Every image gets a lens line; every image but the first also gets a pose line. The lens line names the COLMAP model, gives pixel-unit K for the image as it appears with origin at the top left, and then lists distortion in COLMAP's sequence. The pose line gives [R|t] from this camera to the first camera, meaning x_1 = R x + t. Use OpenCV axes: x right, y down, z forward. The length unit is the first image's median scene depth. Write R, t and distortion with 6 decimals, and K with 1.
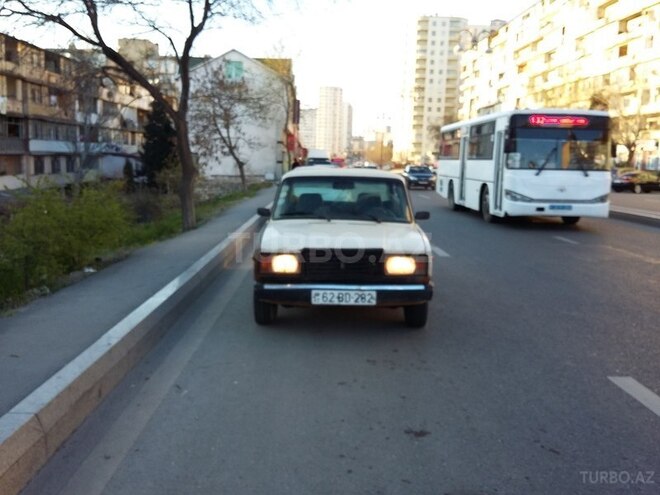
lens RADIAL K [[614.5, 0, 330.0], [0, 614.5, 247.5], [0, 0, 1]] dist [0.014586, -0.008512]
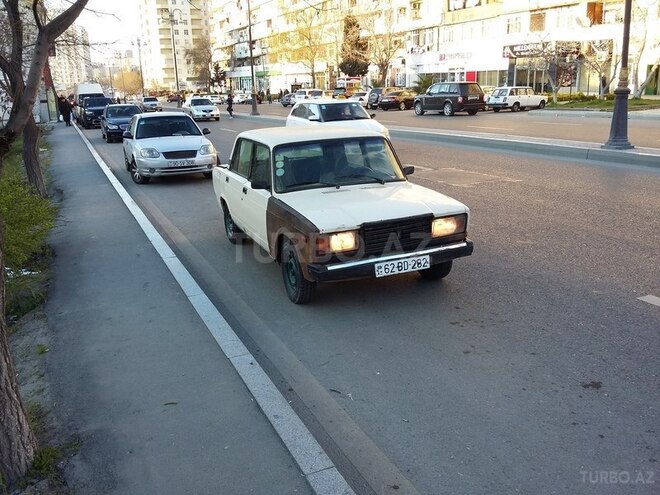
lens RADIAL K [[614.5, 0, 330.0], [0, 614.5, 247.5], [0, 0, 1]] dist [0.014586, -0.008512]
pose [[0.923276, -0.149508, 0.353849, -0.436256], [0.107046, 0.984800, 0.136788, -0.098994], [-0.368921, -0.088415, 0.925246, 0.105487]]
